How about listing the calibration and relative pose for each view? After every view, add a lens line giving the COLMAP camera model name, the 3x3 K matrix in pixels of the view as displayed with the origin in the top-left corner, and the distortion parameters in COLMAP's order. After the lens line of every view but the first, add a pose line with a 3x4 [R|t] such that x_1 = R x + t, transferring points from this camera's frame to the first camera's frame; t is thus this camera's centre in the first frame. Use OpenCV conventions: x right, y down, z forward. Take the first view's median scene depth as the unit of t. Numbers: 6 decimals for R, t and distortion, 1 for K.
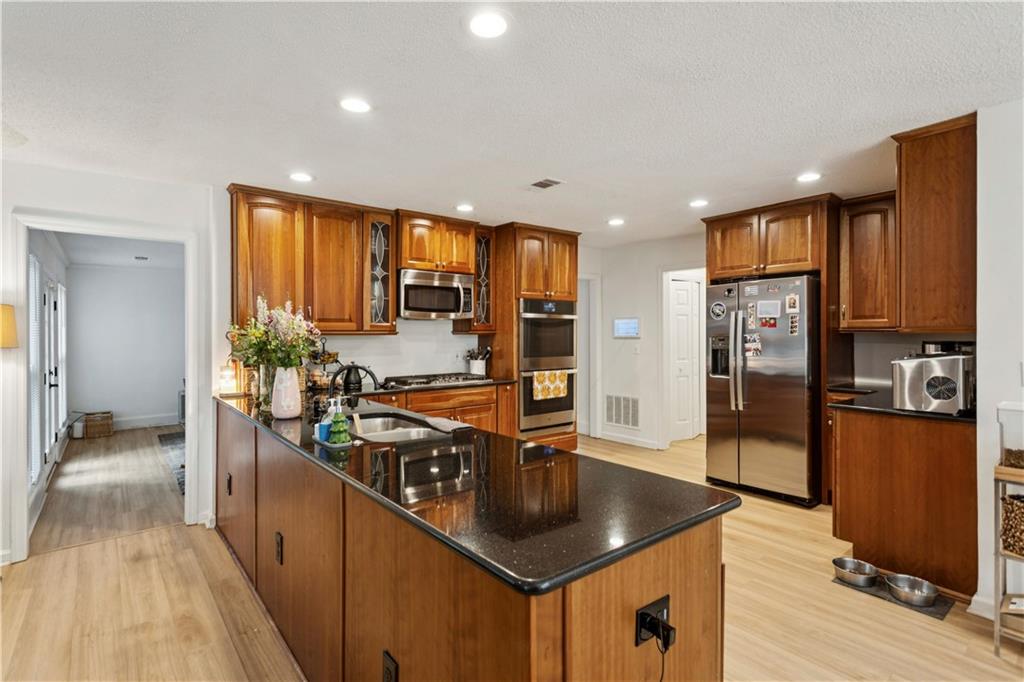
lens RADIAL K [[487.0, 0, 506.6], [0, 487.0, 336.4], [0, 0, 1]] dist [0.000748, 0.000835]
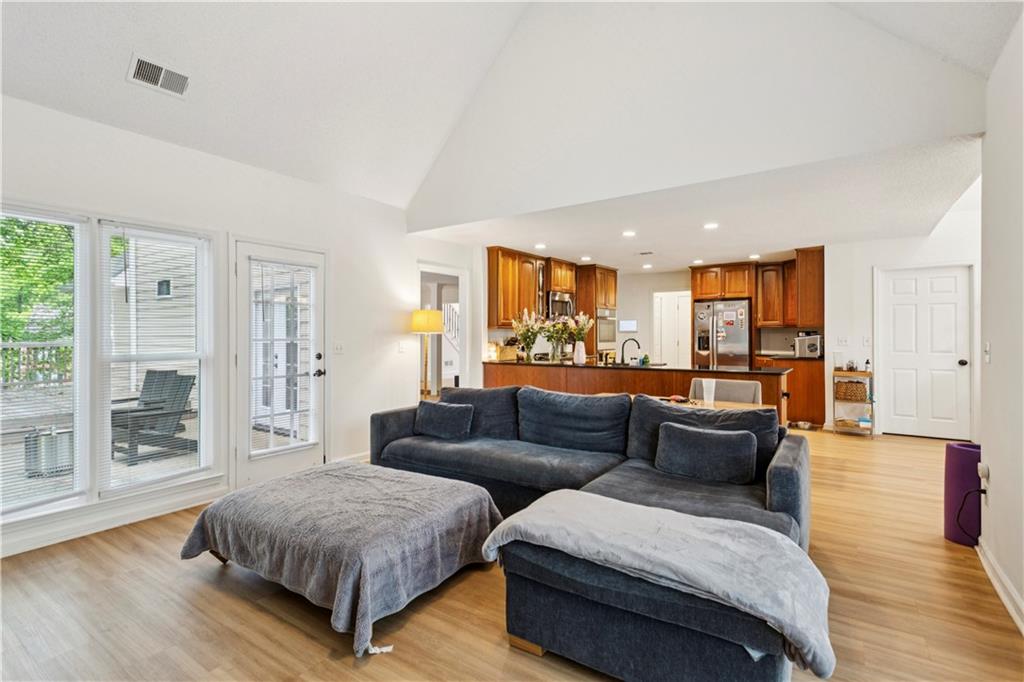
lens RADIAL K [[487.0, 0, 518.0], [0, 487.0, 338.8], [0, 0, 1]] dist [0.000748, 0.000835]
pose [[0.954279, -0.008198, 0.298805, -0.898200], [0.007067, 0.999963, 0.004866, 0.021269], [-0.298834, -0.002532, 0.954302, -0.656499]]
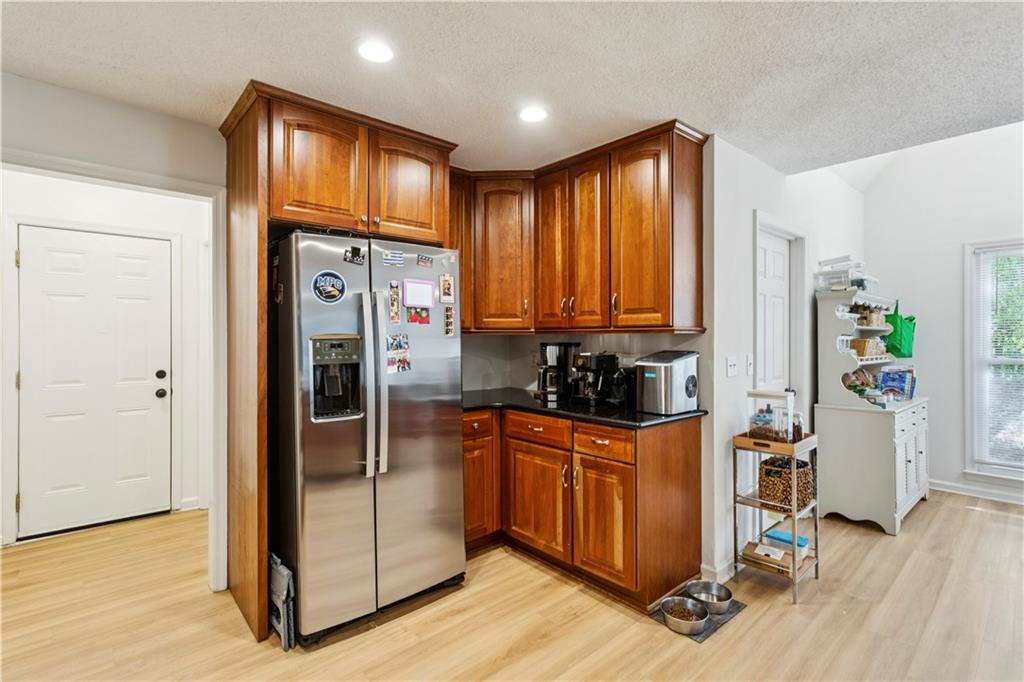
lens RADIAL K [[487.0, 0, 513.0], [0, 487.0, 336.3], [0, 0, 1]] dist [0.000748, 0.000835]
pose [[-0.055600, 0.005132, 0.998440, -0.079694], [0.000355, 0.999987, -0.005120, 0.000733], [-0.998453, 0.000070, -0.055601, 0.924201]]
